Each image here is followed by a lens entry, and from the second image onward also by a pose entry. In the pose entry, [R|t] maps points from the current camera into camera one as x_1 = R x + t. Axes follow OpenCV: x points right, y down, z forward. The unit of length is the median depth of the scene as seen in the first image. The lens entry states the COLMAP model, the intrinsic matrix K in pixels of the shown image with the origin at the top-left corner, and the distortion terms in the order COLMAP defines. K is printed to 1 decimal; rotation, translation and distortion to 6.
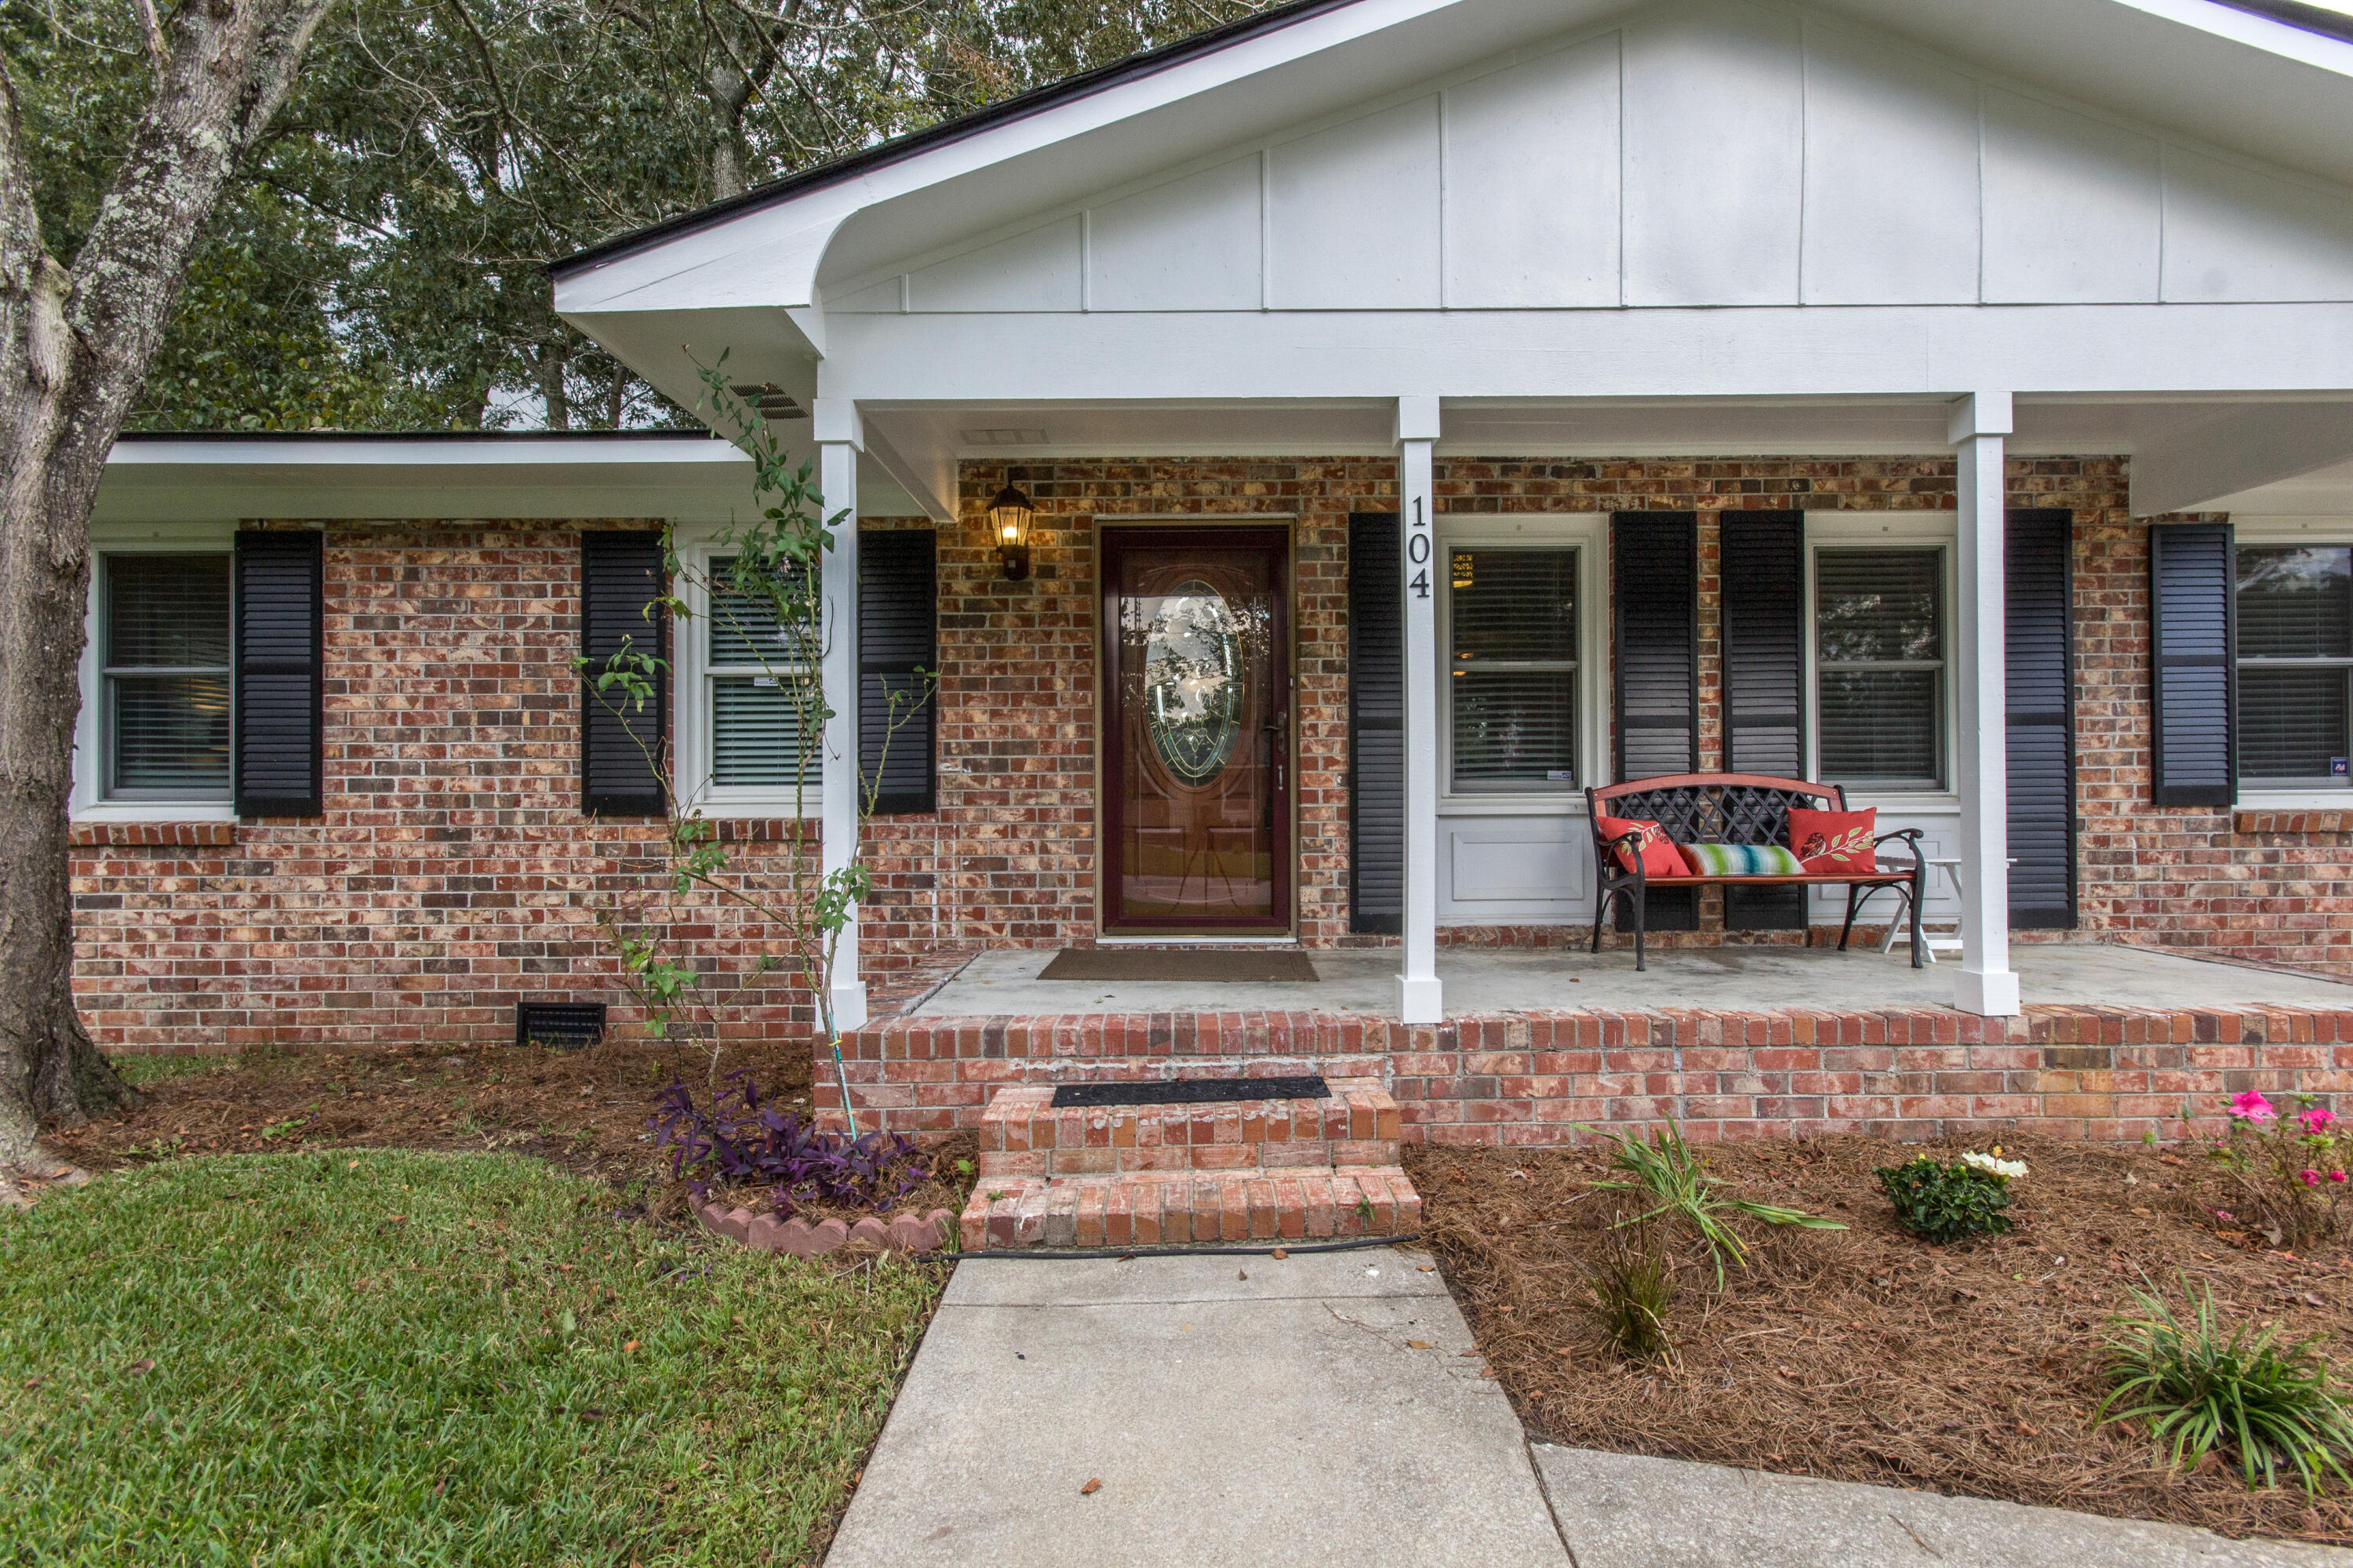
lens RADIAL K [[1091.8, 0, 1185.2], [0, 1091.8, 795.2], [0, 0, 1]] dist [0.002312, 0.000838]
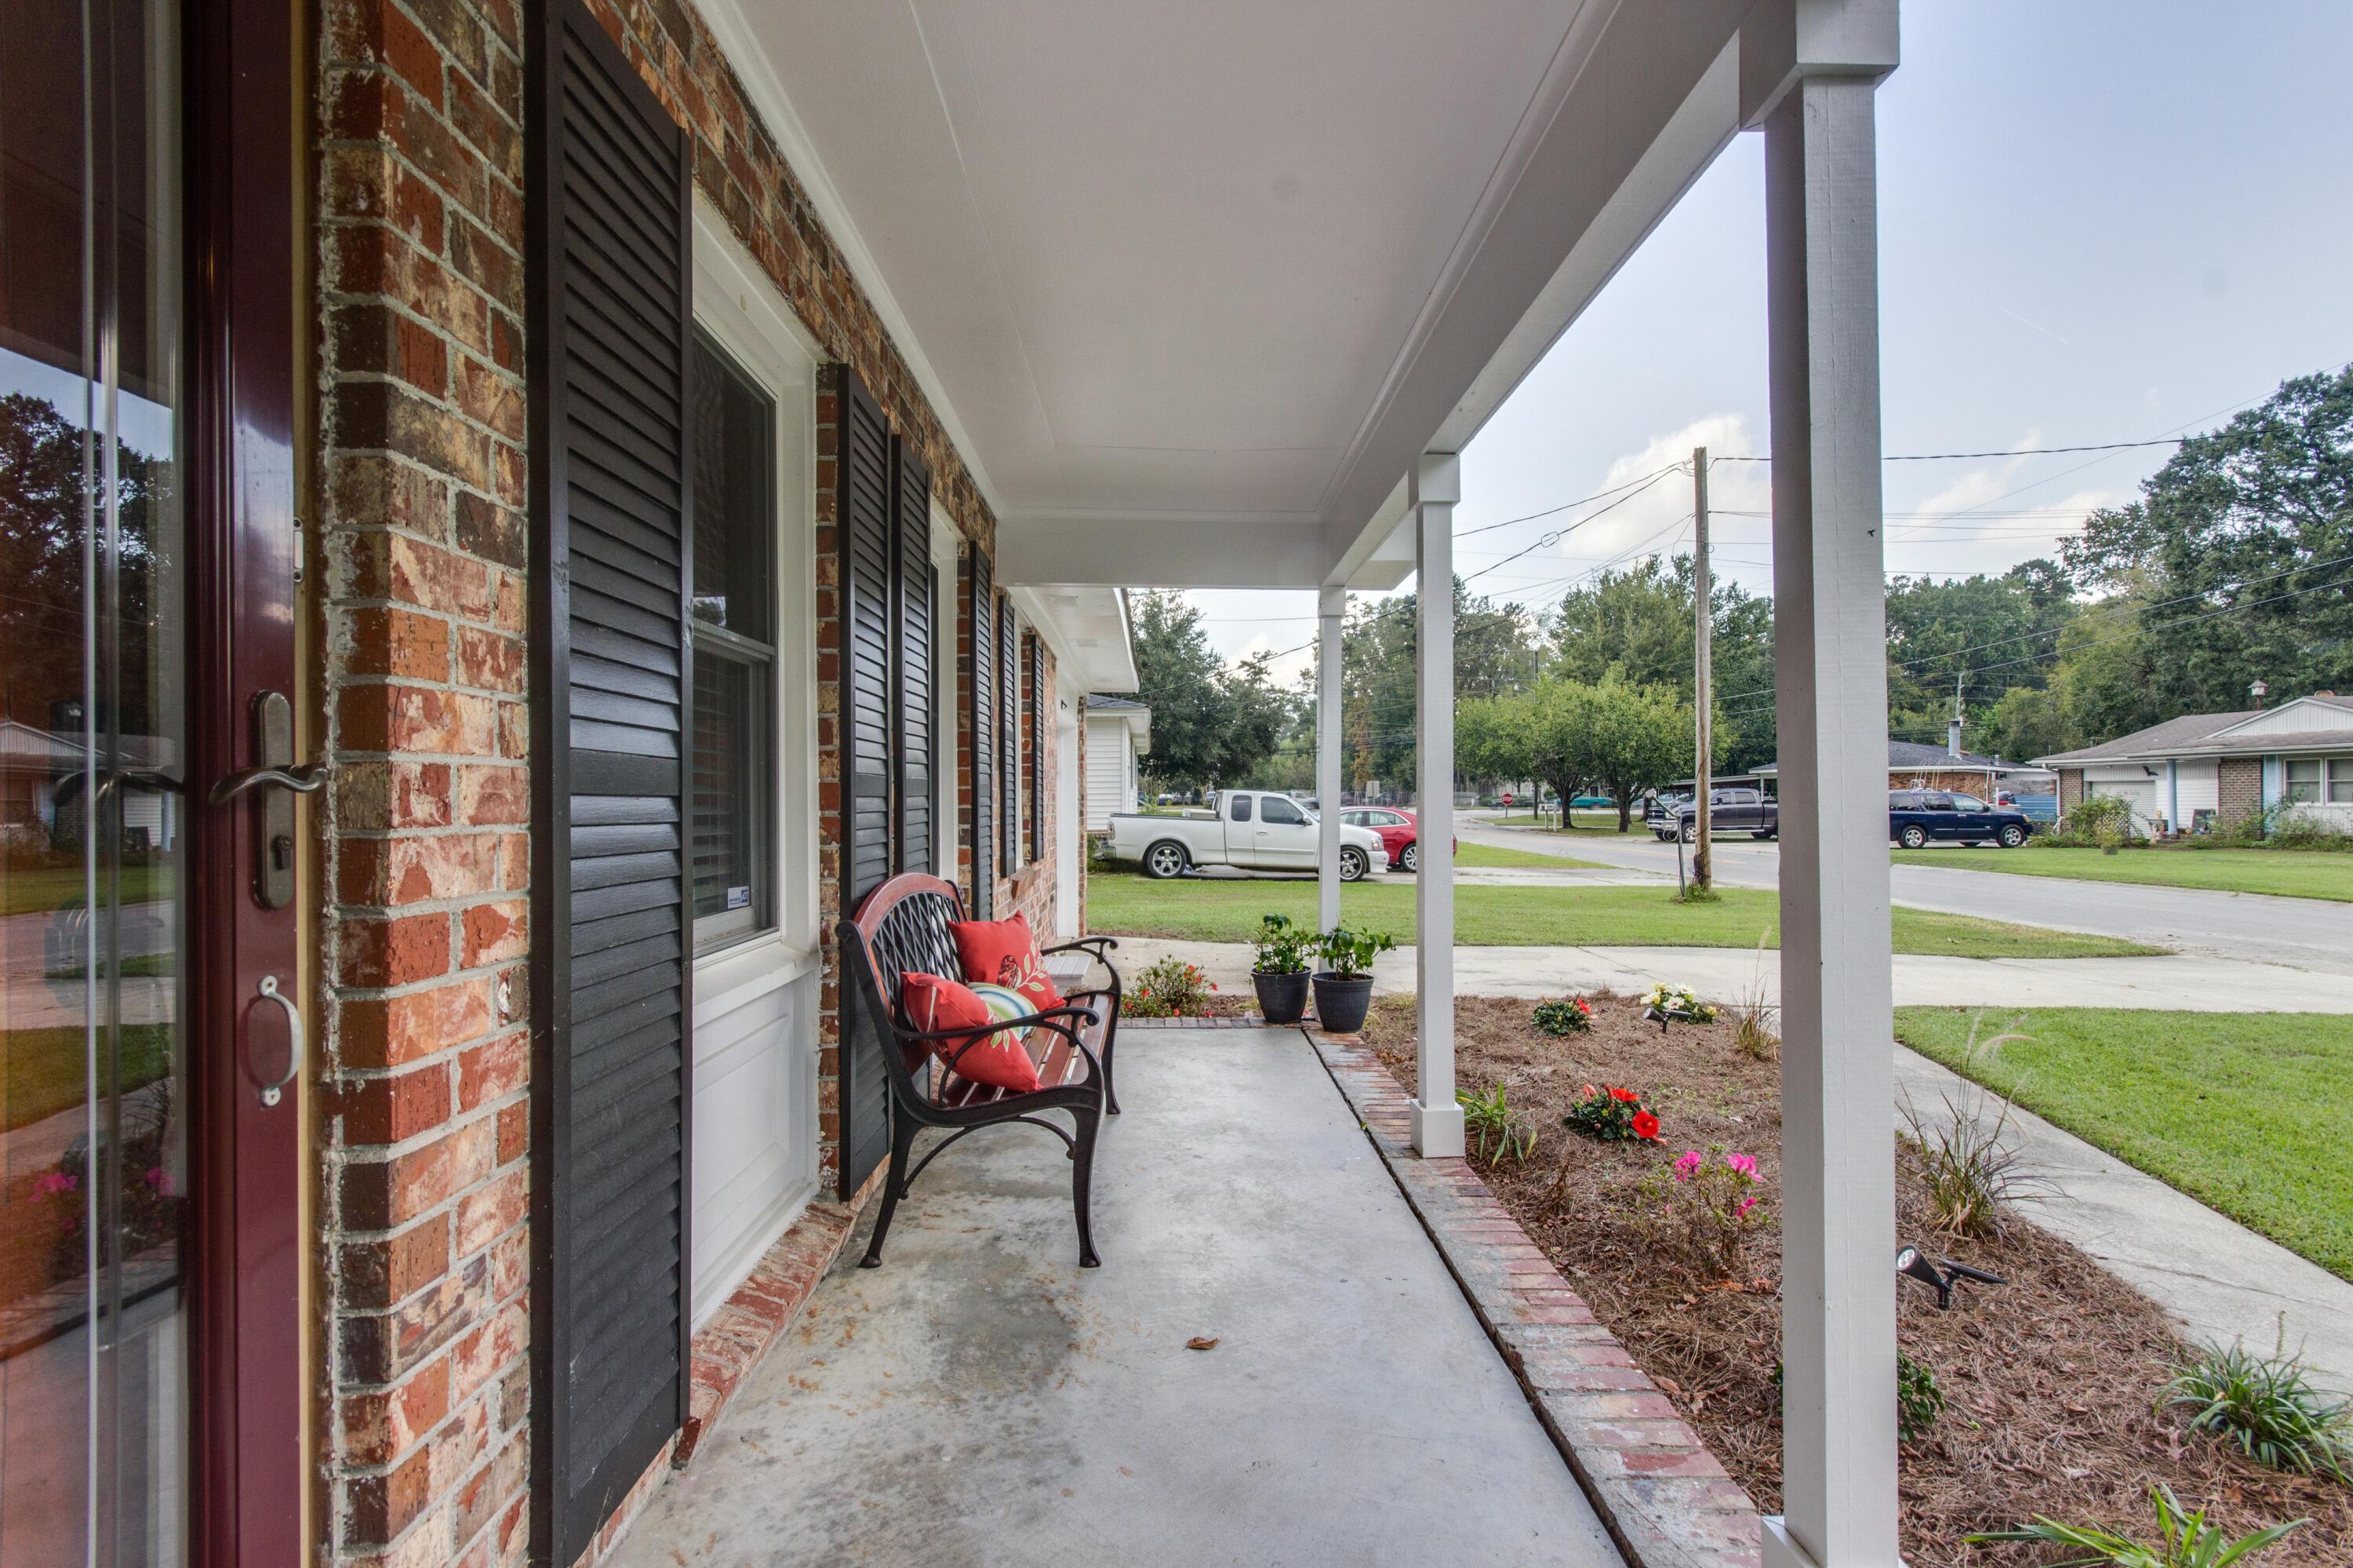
lens RADIAL K [[1091.8, 0, 1185.2], [0, 1091.8, 795.2], [0, 0, 1]] dist [0.002312, 0.000838]
pose [[-0.016504, 0.008099, 0.999831, -0.106149], [-0.001493, 0.999966, -0.008125, -0.057826], [-0.999863, -0.001627, -0.016491, 0.852007]]
